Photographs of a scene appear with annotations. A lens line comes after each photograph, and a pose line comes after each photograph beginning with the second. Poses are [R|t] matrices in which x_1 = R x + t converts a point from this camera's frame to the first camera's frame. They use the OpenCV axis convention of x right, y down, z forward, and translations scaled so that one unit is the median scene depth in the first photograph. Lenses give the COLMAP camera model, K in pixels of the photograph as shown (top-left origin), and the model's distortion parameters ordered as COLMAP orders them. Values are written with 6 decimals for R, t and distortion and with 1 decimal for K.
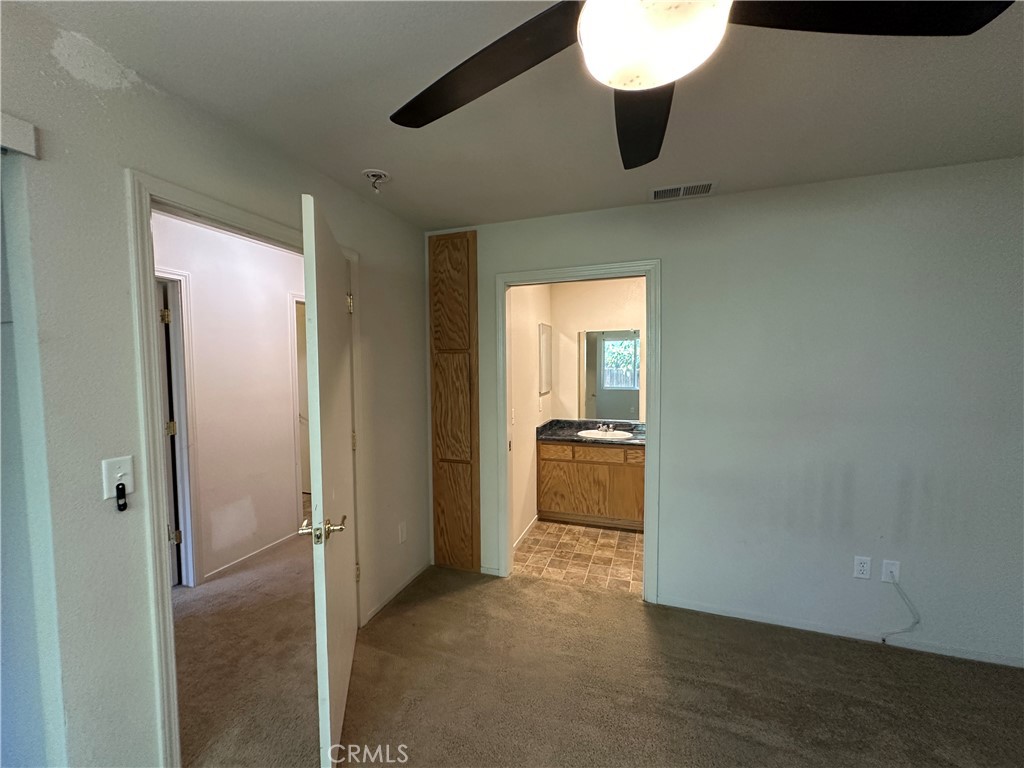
lens RADIAL K [[408.3, 0, 511.0], [0, 408.3, 385.6], [0, 0, 1]] dist [-0.002920, 0.000018]
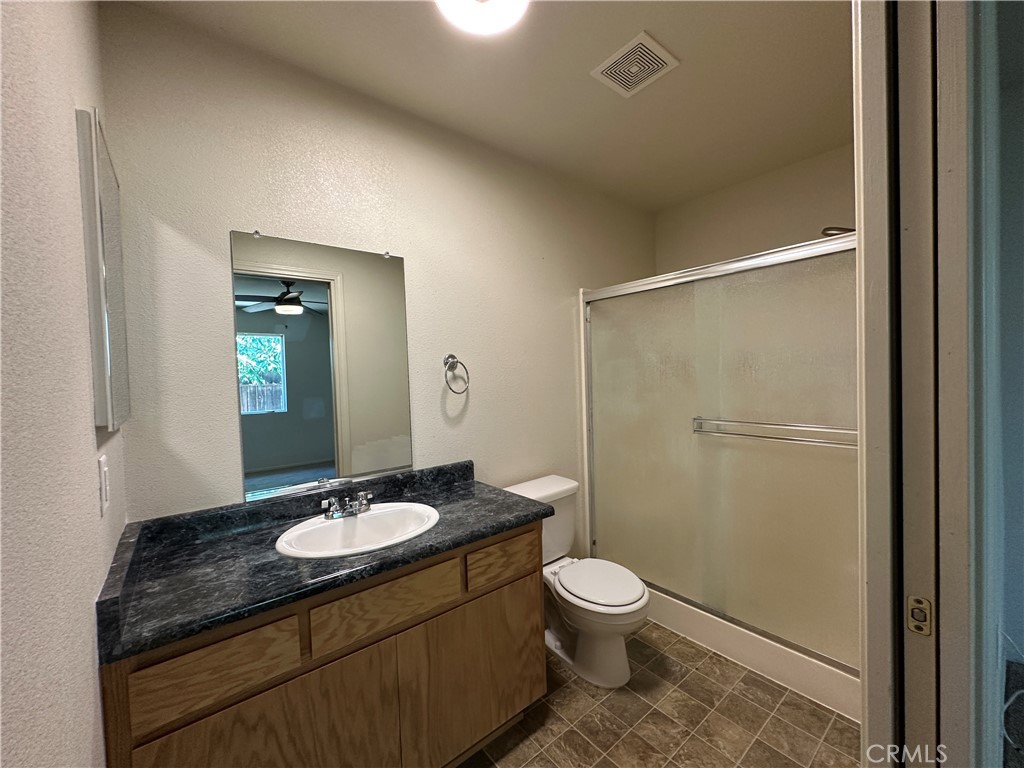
lens RADIAL K [[408.3, 0, 511.0], [0, 408.3, 385.6], [0, 0, 1]] dist [-0.002920, 0.000018]
pose [[0.528375, -0.027629, 0.848561, 0.003745], [0.067171, 0.997698, -0.009341, 0.013001], [-0.846350, 0.061935, 0.529015, 0.736183]]
